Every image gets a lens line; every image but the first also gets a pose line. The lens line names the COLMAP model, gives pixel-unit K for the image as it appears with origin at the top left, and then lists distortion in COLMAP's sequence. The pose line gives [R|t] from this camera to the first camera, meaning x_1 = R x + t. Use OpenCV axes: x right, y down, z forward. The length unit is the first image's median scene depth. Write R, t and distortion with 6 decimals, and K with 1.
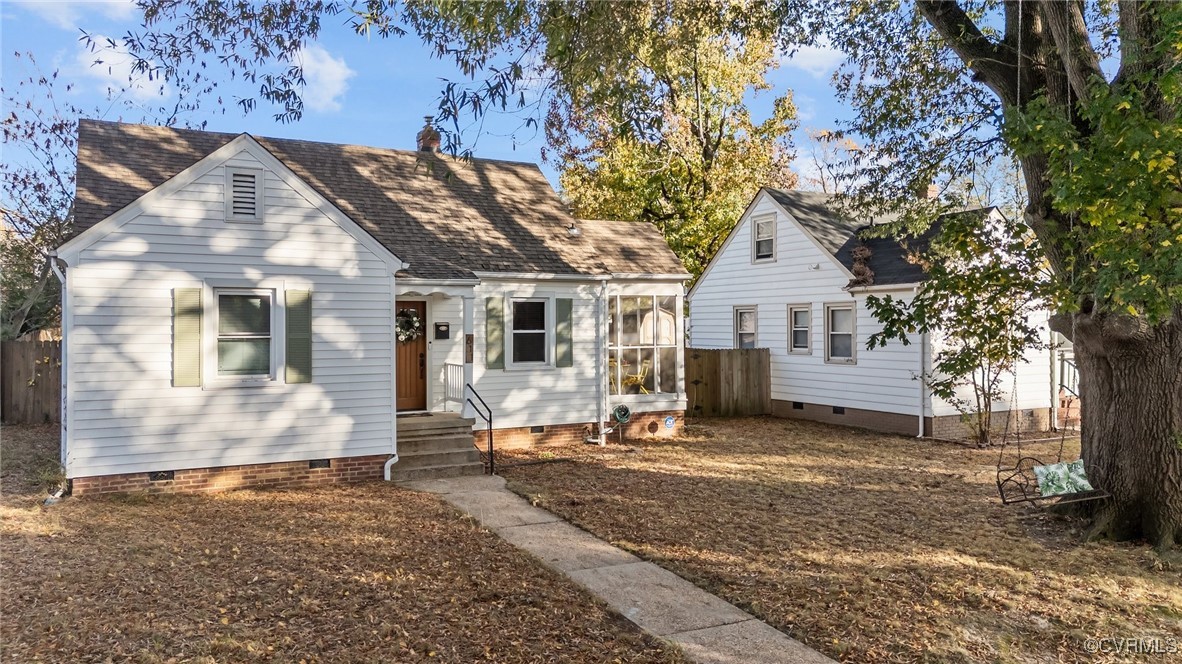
lens RADIAL K [[868.3, 0, 591.0], [0, 868.3, 332.0], [0, 0, 1]] dist [0.059956, -0.006041]
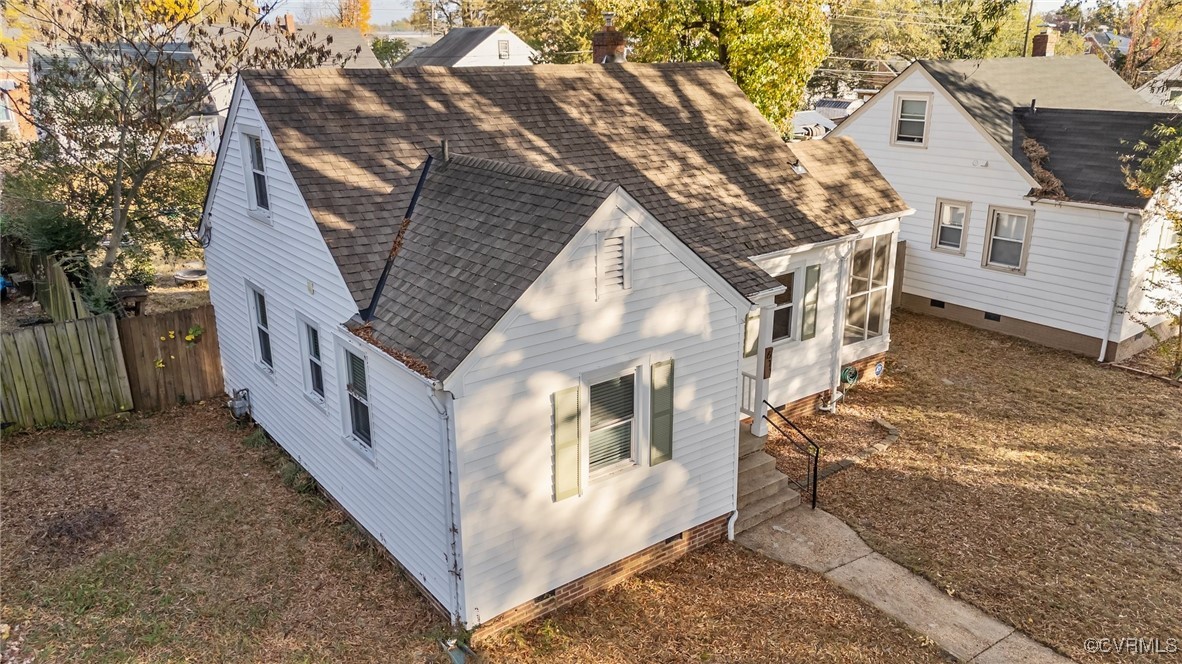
lens RADIAL K [[868.3, 0, 591.0], [0, 868.3, 332.0], [0, 0, 1]] dist [0.059956, -0.006041]
pose [[0.984591, -0.055392, 0.165870, -0.402966], [0.000635, 0.949636, 0.313356, -0.252105], [-0.174874, -0.308422, 0.935038, 0.182604]]
